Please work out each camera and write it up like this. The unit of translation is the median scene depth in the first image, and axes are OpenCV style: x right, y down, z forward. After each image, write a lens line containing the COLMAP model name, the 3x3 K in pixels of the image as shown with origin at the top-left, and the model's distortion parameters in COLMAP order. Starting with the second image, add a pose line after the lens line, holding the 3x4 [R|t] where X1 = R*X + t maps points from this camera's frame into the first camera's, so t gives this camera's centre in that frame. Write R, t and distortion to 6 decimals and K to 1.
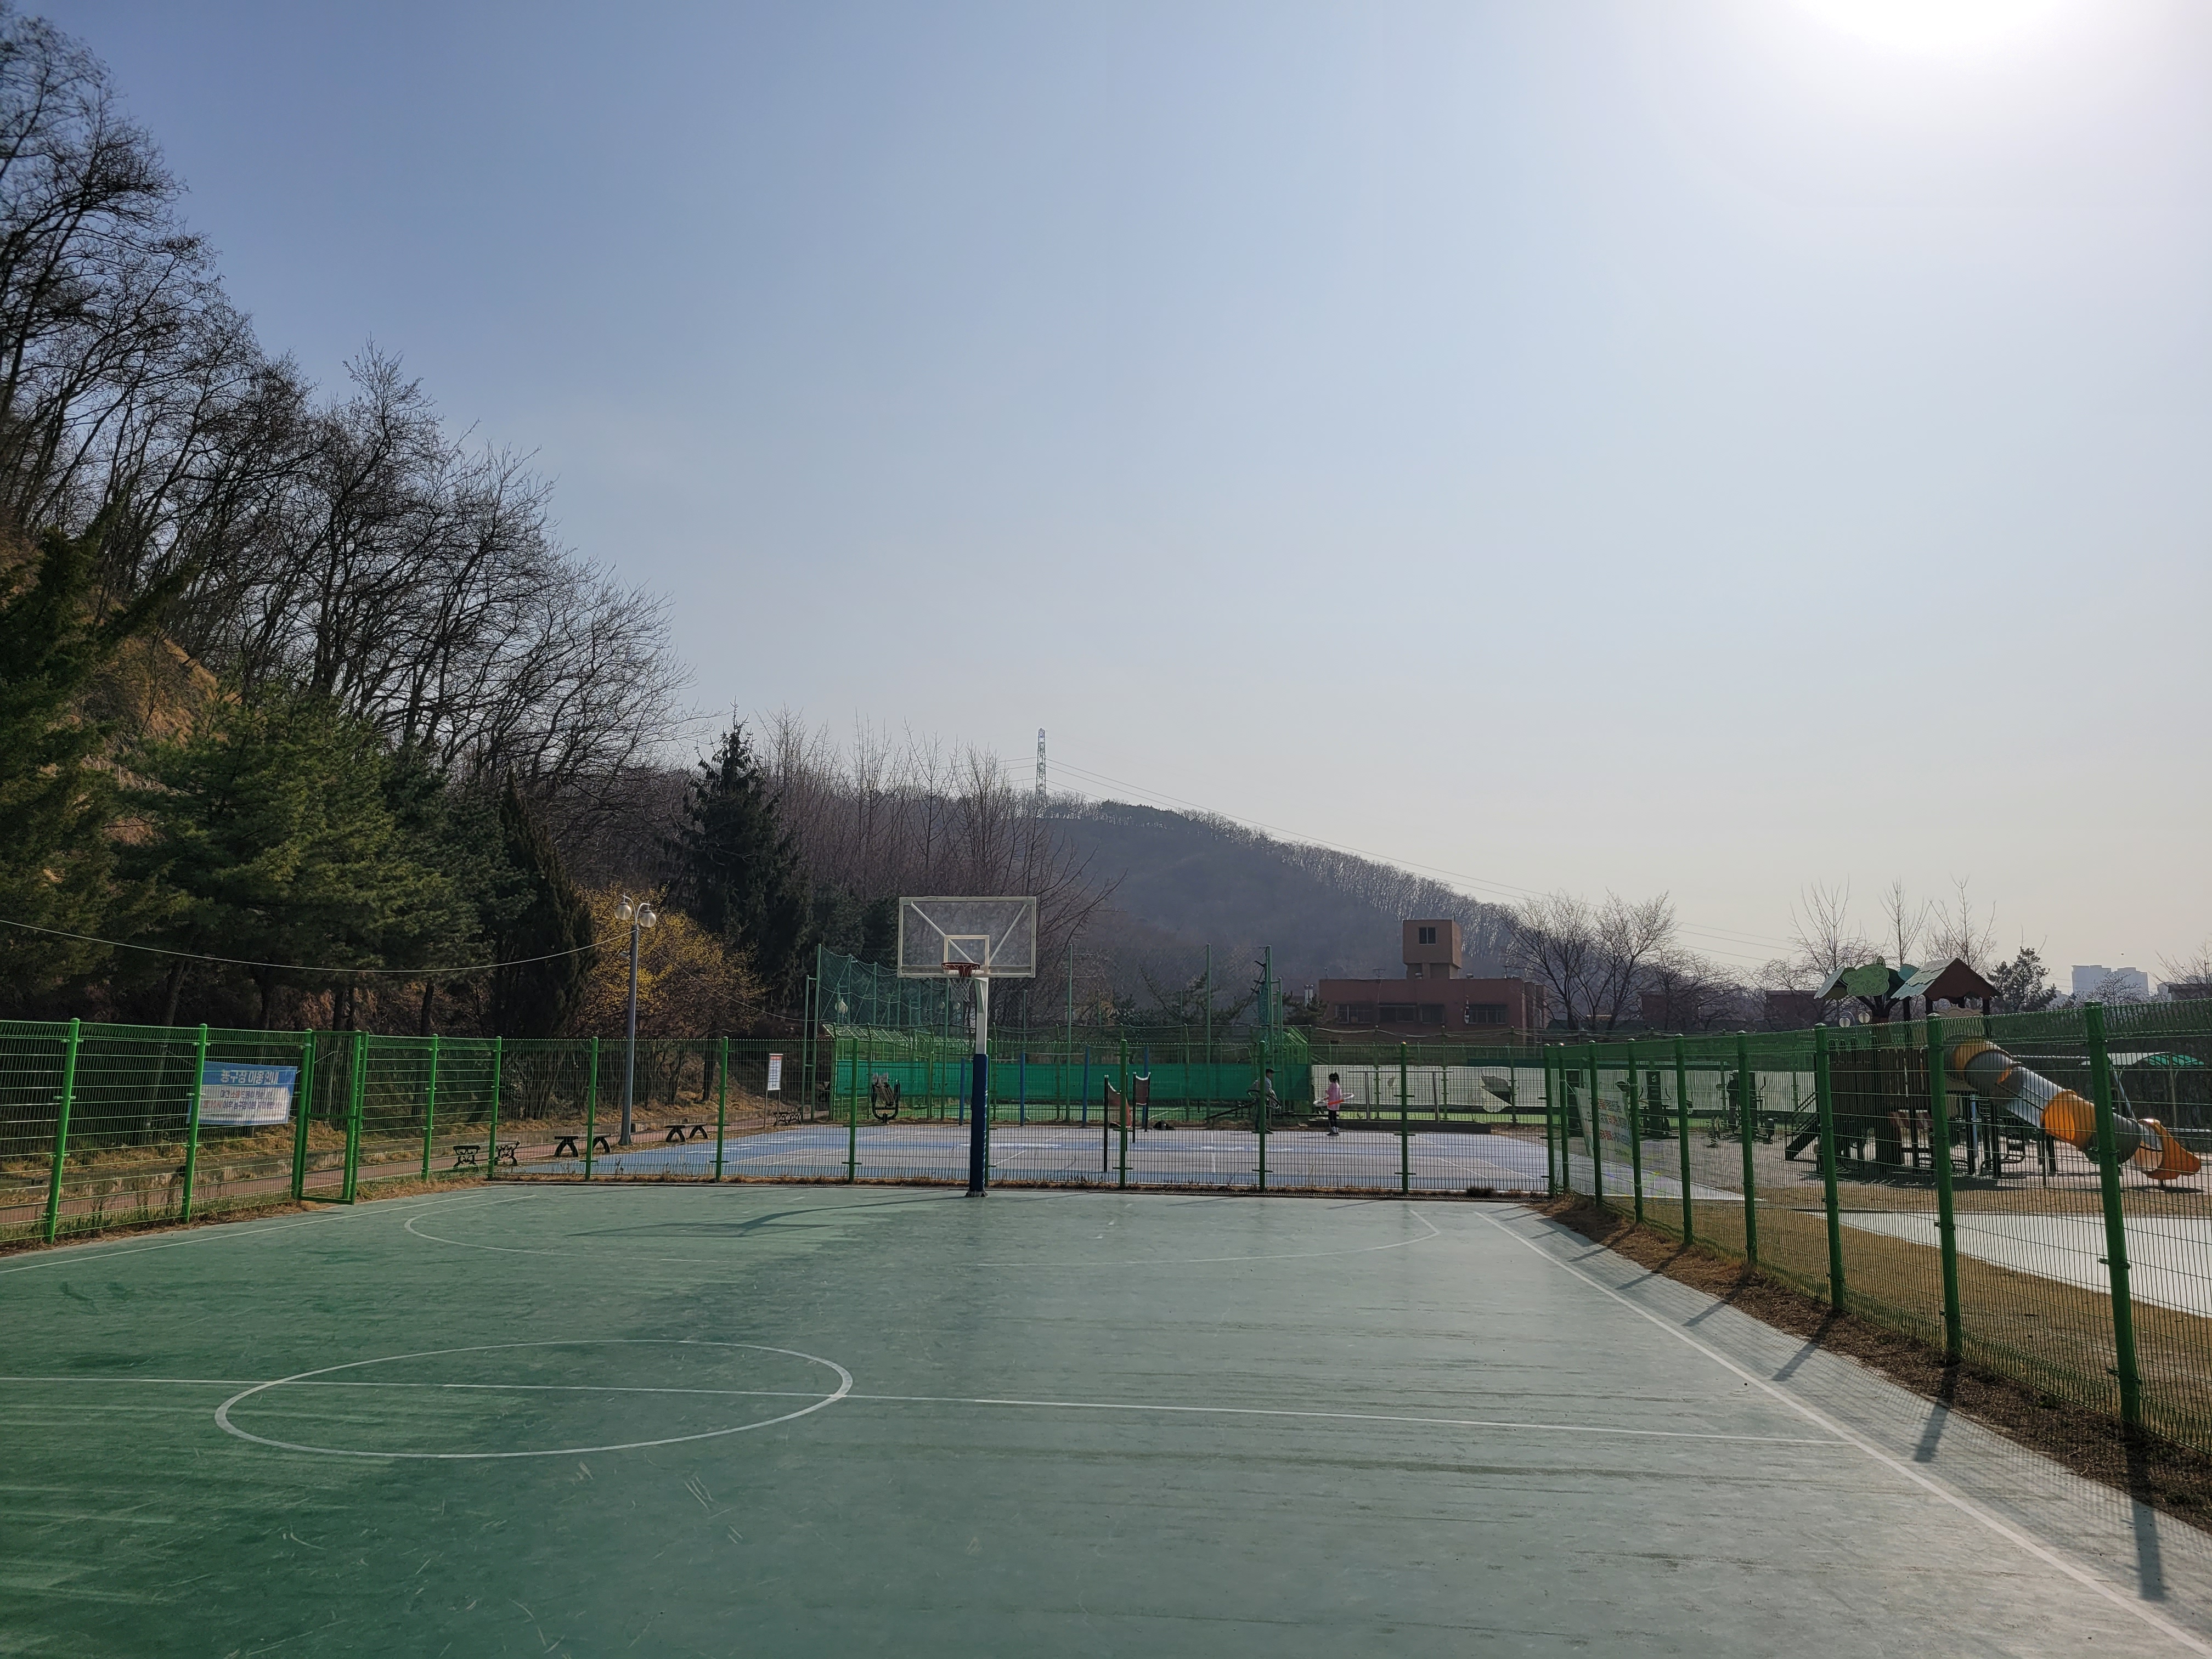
lens RADIAL K [[1635.1, 0, 1092.1], [0, 1635.1, 833.9], [0, 0, 1]] dist [0.046624, -0.036661]
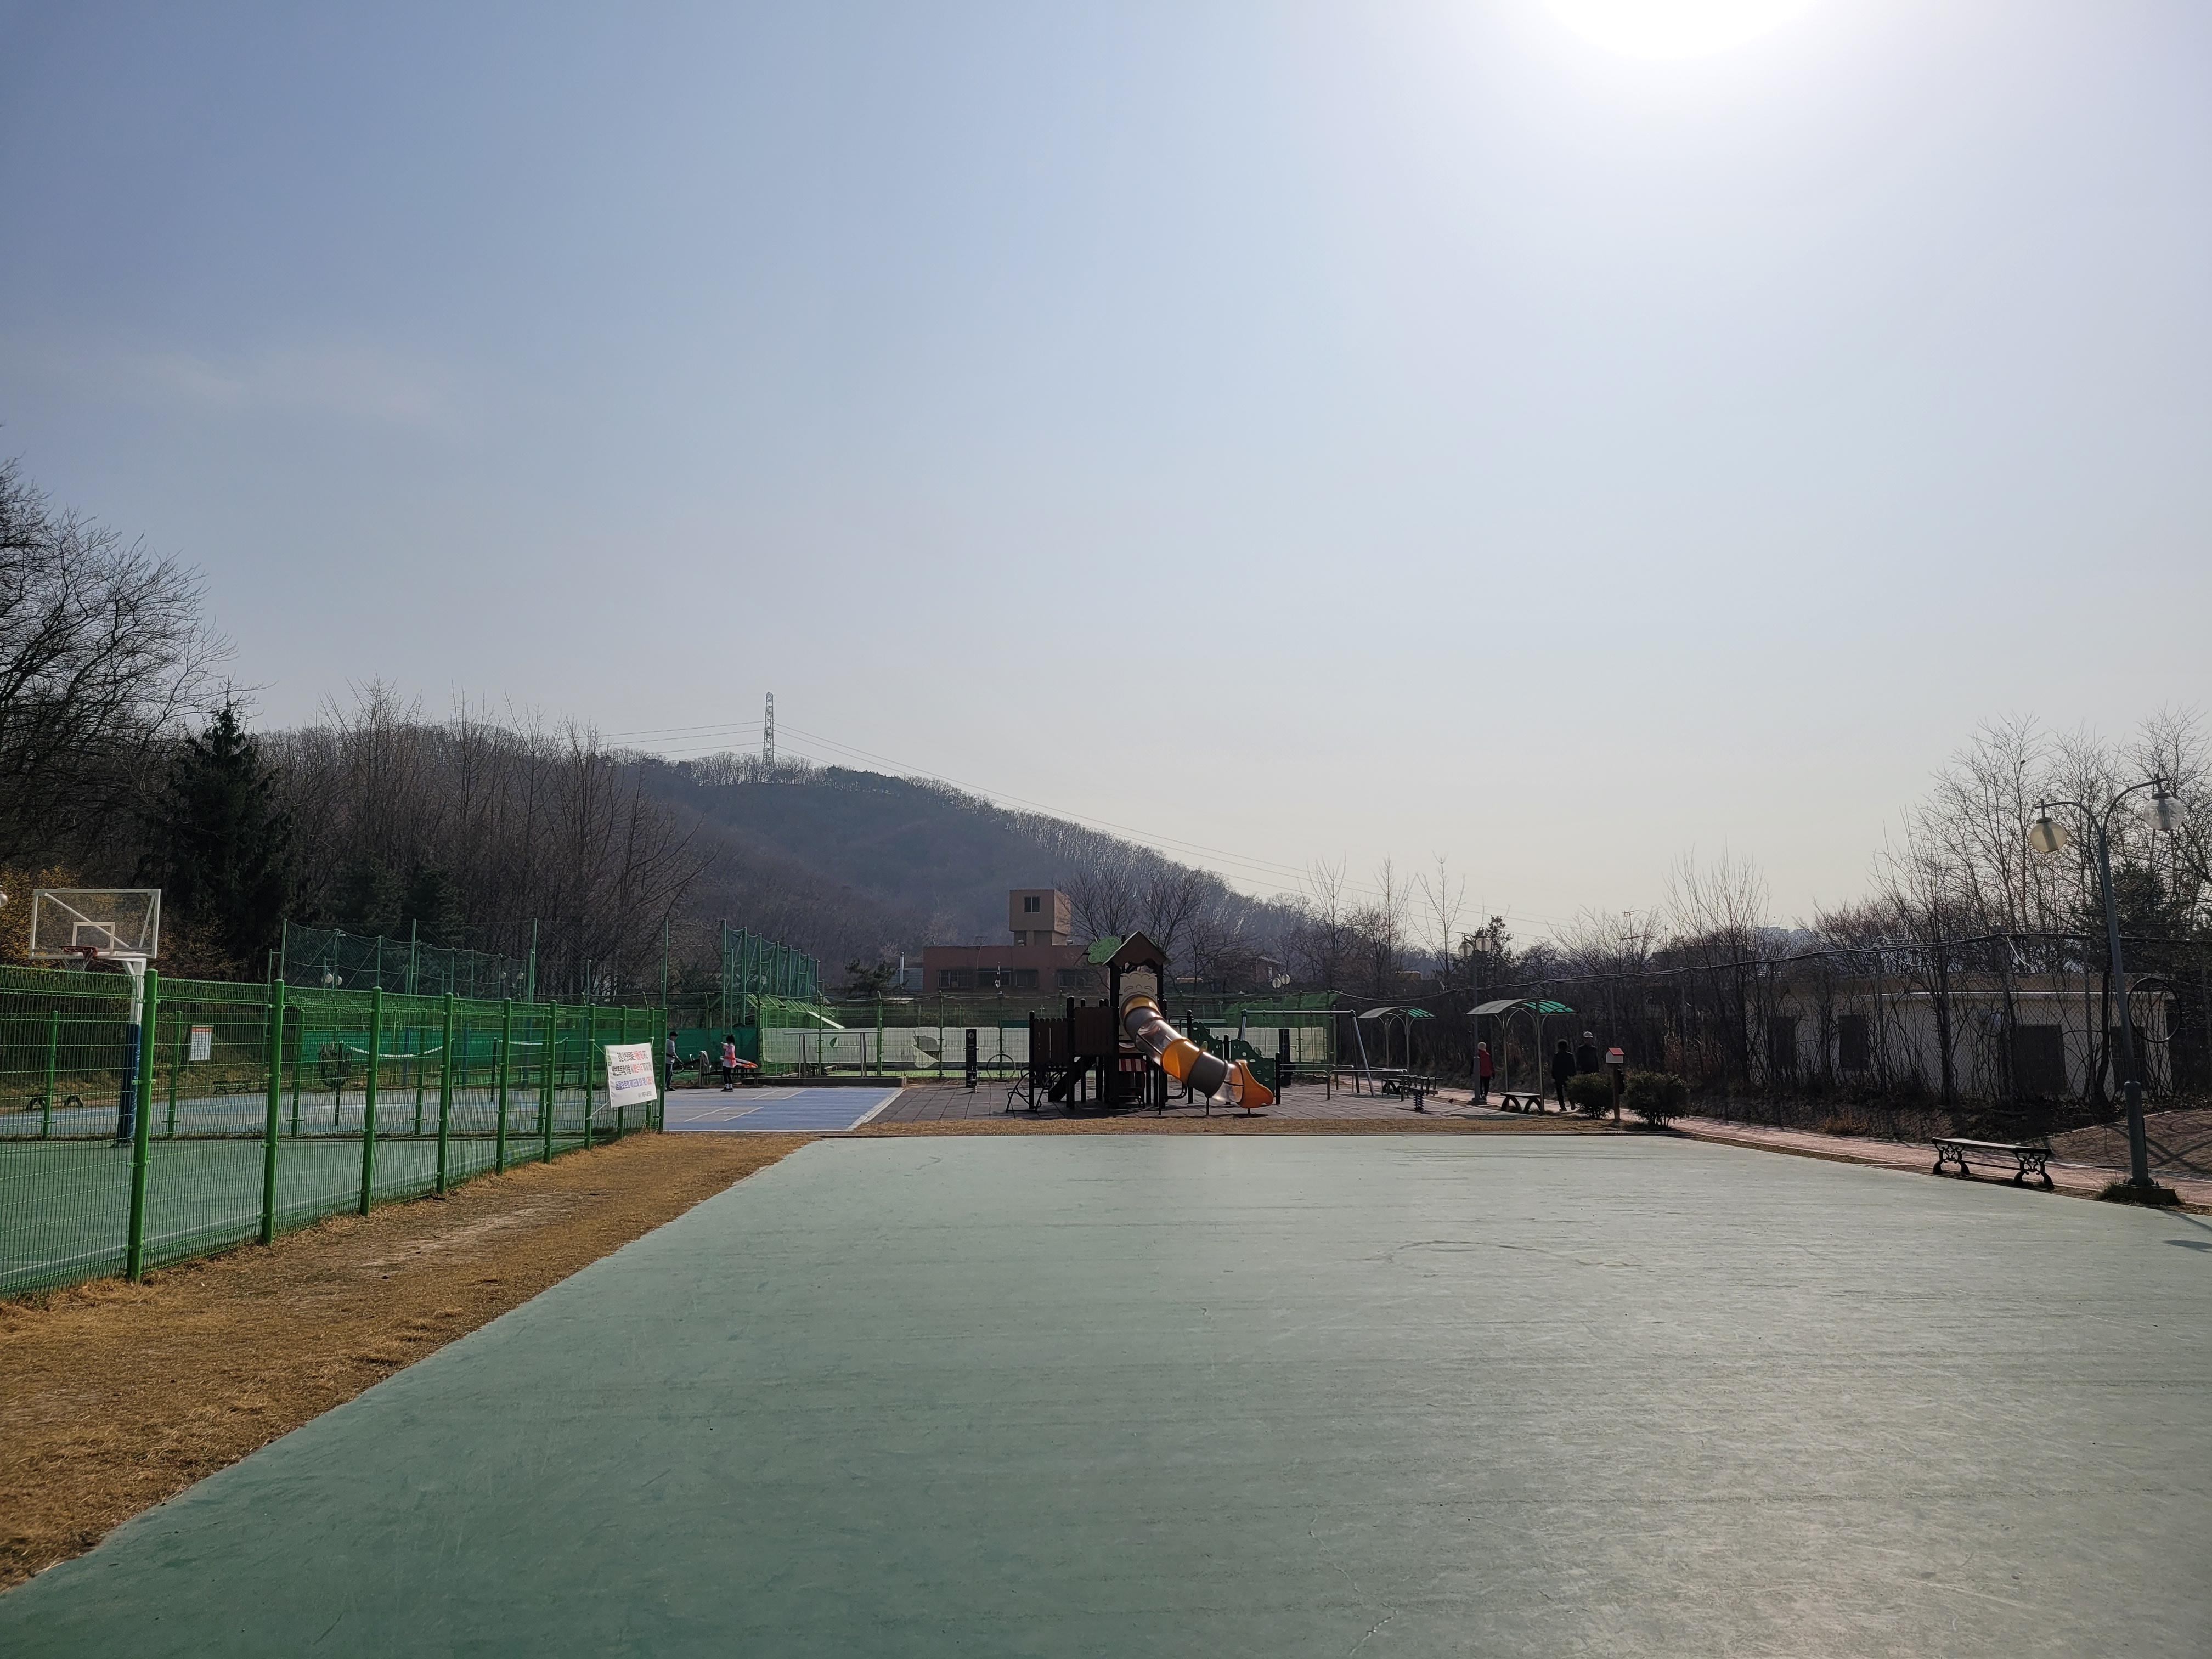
lens RADIAL K [[1635.1, 0, 1092.1], [0, 1635.1, 833.9], [0, 0, 1]] dist [0.046624, -0.036661]
pose [[0.988872, 0.005321, 0.148677, 0.131839], [-0.008497, 0.999749, 0.020736, -0.009029], [-0.148529, -0.021768, 0.988668, -0.076503]]
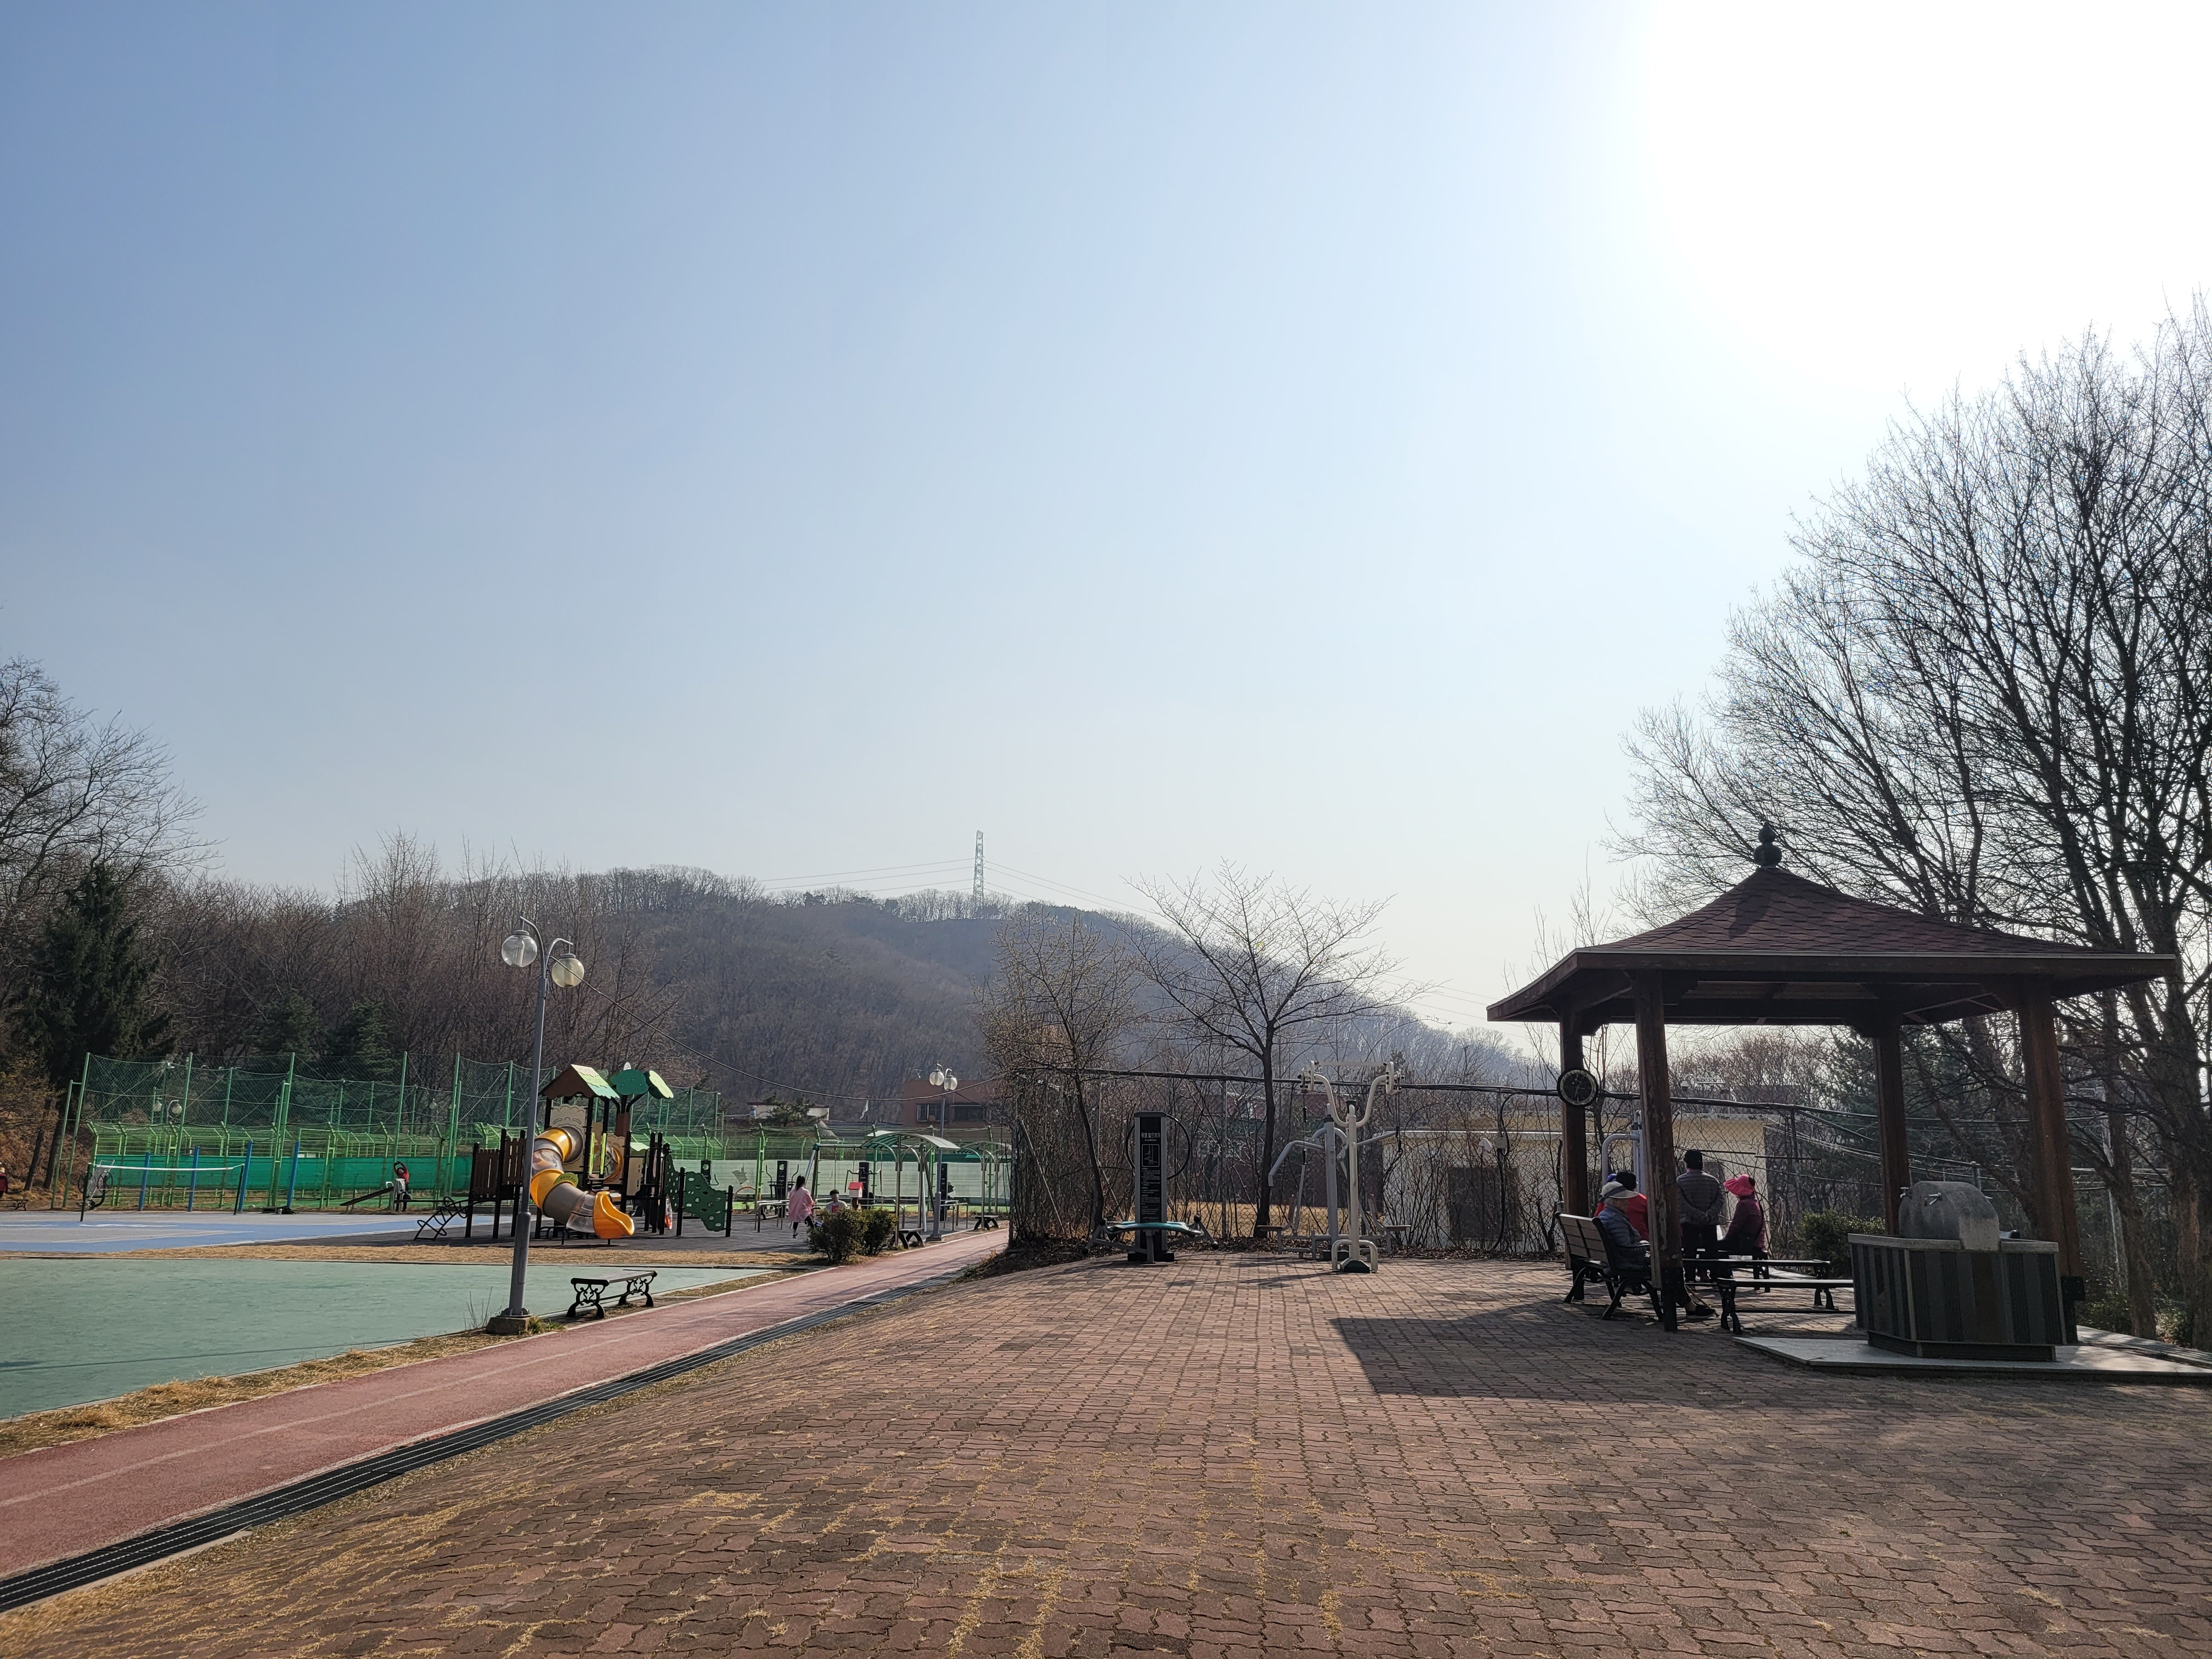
lens RADIAL K [[1635.1, 0, 1092.1], [0, 1635.1, 833.9], [0, 0, 1]] dist [0.046624, -0.036661]
pose [[0.999981, -0.000950, -0.006016, 0.395389], [0.000587, 0.998200, -0.059964, -0.011296], [0.006062, 0.059960, 0.998182, -0.118890]]
